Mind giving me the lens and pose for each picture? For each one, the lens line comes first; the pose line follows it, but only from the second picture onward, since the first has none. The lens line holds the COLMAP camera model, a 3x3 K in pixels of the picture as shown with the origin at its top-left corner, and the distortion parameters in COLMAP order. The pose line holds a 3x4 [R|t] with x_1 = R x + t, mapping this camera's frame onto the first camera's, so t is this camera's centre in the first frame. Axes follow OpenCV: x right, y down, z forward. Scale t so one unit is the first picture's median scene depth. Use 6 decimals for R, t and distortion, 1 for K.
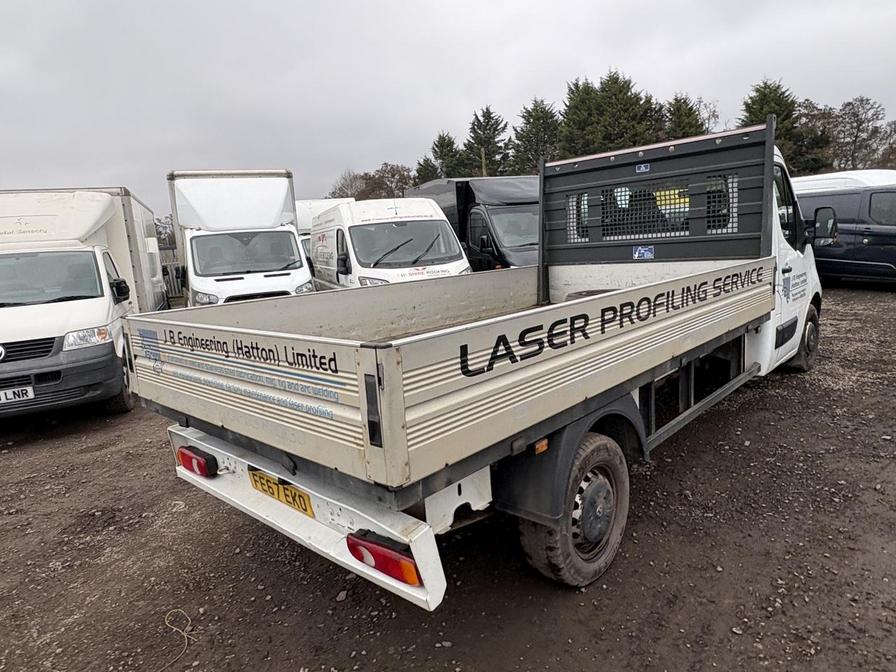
lens RADIAL K [[565.6, 0, 449.6], [0, 565.6, 333.0], [0, 0, 1]] dist [-0.002057, 0.003916]
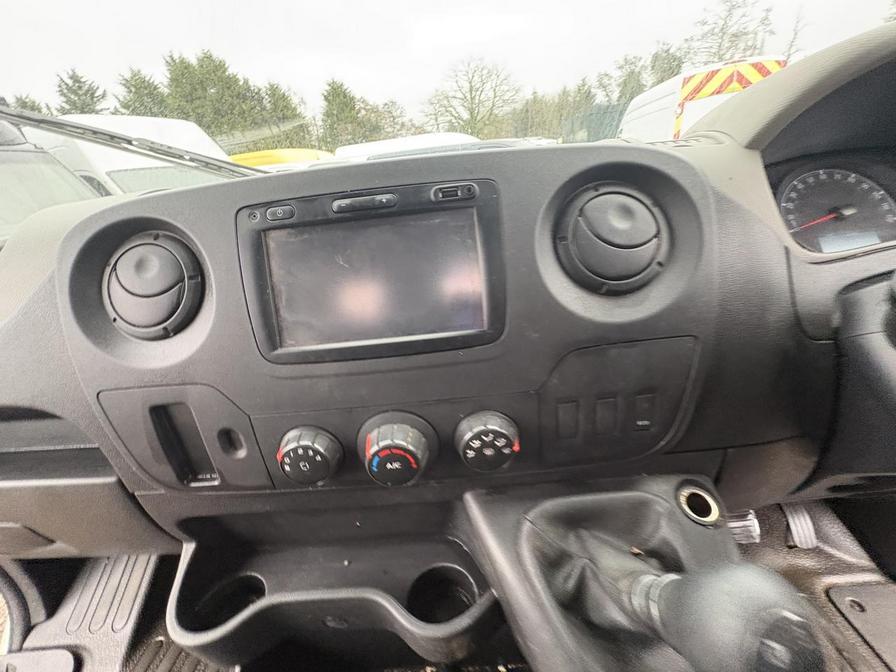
lens RADIAL K [[356.0, 0, 446.8], [0, 356.0, 334.9], [0, 0, 1]] dist [-0.002411, 0.000886]
pose [[0.733983, -0.285718, 0.616145, 0.254826], [0.159199, 0.954308, 0.252886, -0.112863], [-0.660247, -0.087524, 0.745932, 0.600088]]
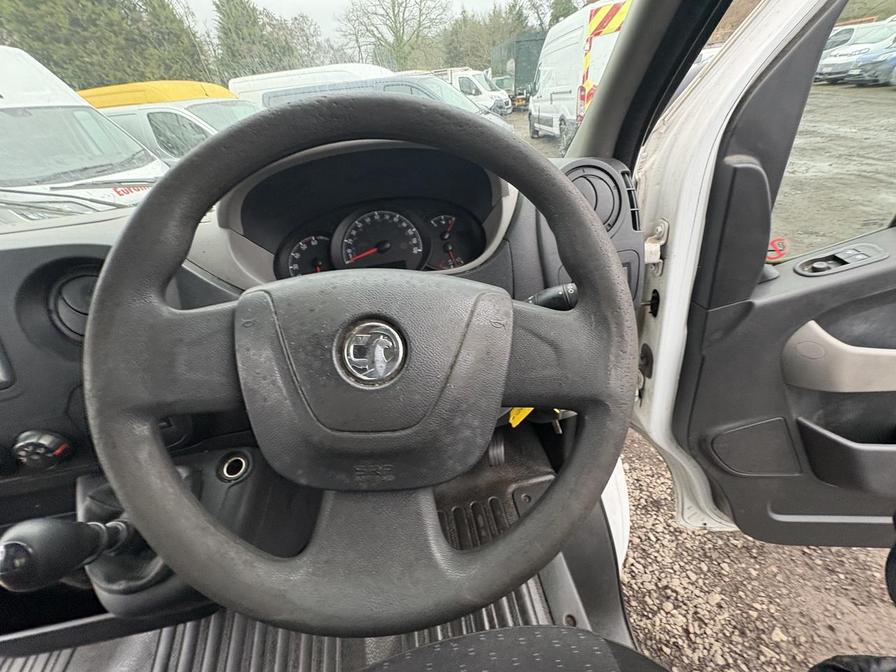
lens RADIAL K [[356.0, 0, 445.3], [0, 356.0, 334.8], [0, 0, 1]] dist [-0.002411, 0.000886]
pose [[0.617750, -0.427656, 0.659921, 0.281356], [0.177665, 0.893397, 0.412647, -0.117873], [-0.766042, -0.137668, 0.627876, 0.555756]]
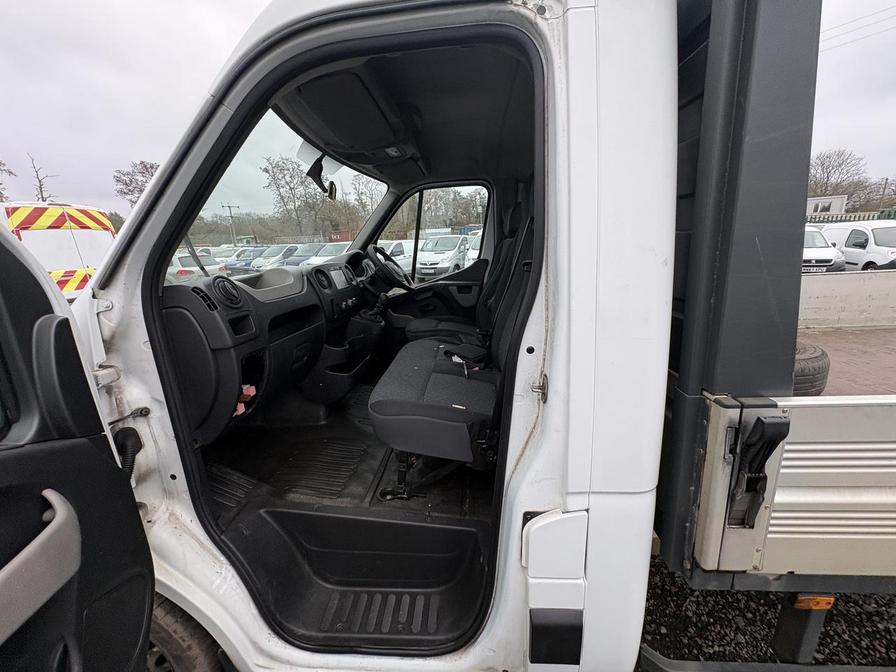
lens RADIAL K [[356.0, 0, 449.7], [0, 356.0, 335.8], [0, 0, 1]] dist [-0.002411, 0.000886]
pose [[-0.631336, -0.084095, 0.770937, 0.082430], [0.211757, 0.937632, 0.275690, -0.121204], [-0.746039, 0.337304, -0.574153, 0.699119]]
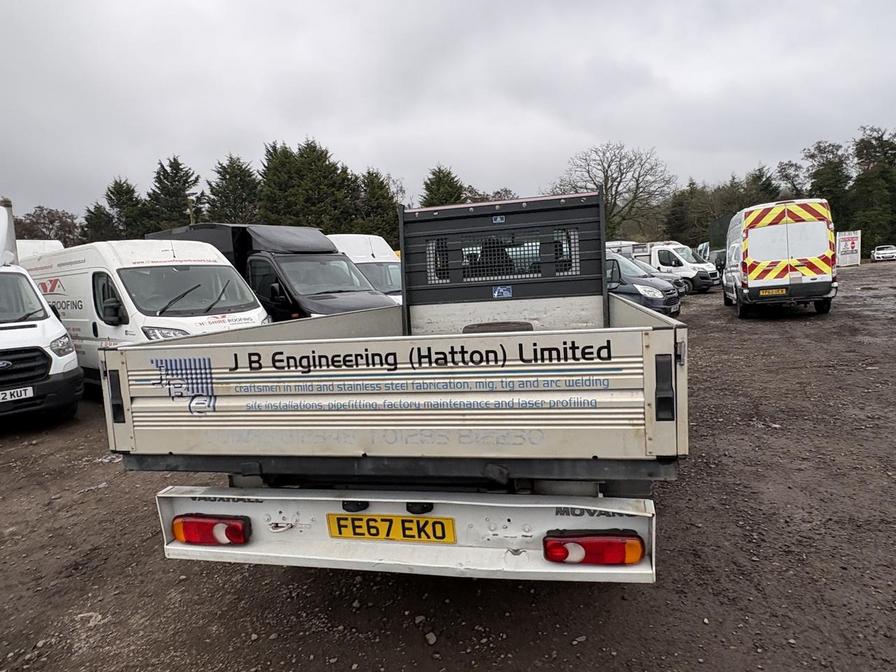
lens RADIAL K [[565.6, 0, 450.2], [0, 565.6, 337.3], [0, 0, 1]] dist [-0.002057, 0.003916]
pose [[0.861985, -0.028602, 0.506126, -0.178044], [0.078189, 0.993961, -0.076993, 0.015668], [-0.500868, 0.105940, 0.859016, 0.043194]]
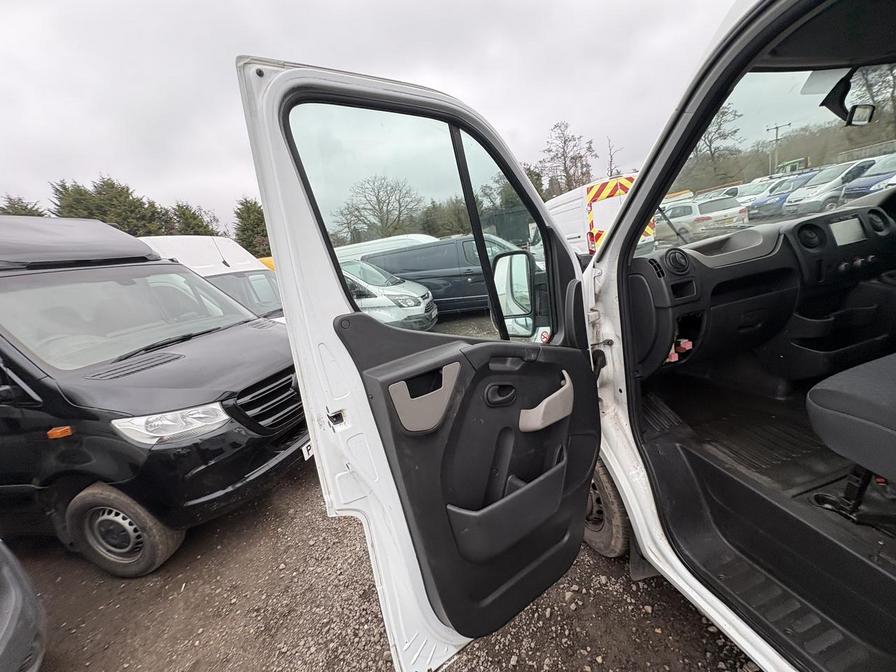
lens RADIAL K [[356.0, 0, 445.3], [0, 356.0, 336.3], [0, 0, 1]] dist [-0.002411, 0.000886]
pose [[0.538477, -0.214055, 0.814999, 0.049293], [0.276146, 0.958612, 0.069322, -0.124483], [-0.796107, 0.187730, 0.575301, 0.680312]]
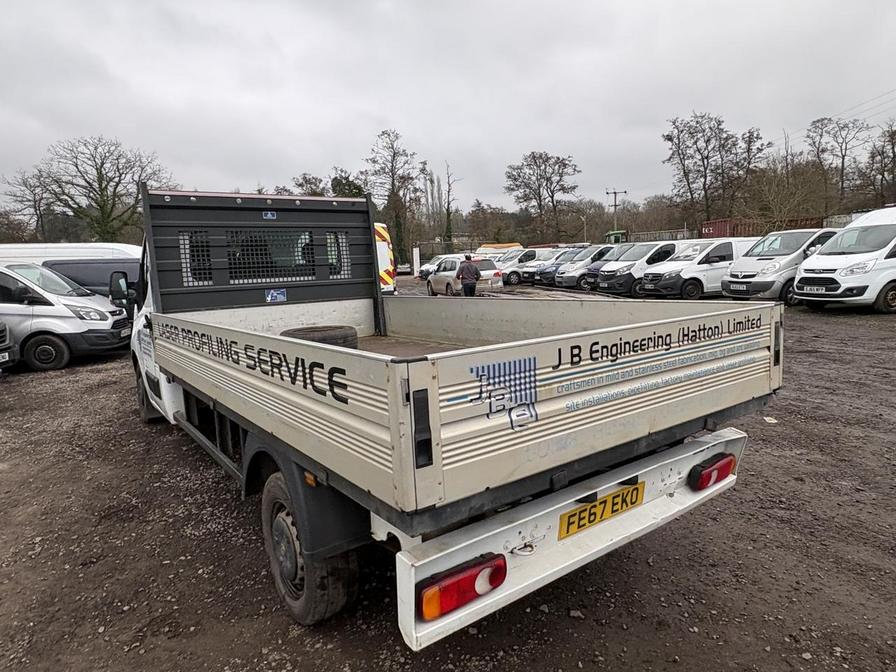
lens RADIAL K [[565.6, 0, 451.3], [0, 565.6, 335.3], [0, 0, 1]] dist [-0.002057, 0.003916]
pose [[0.185185, -0.050830, 0.981388, -0.332757], [0.183613, 0.982864, 0.016259, -0.015669], [-0.965398, 0.177185, 0.191345, 0.273044]]
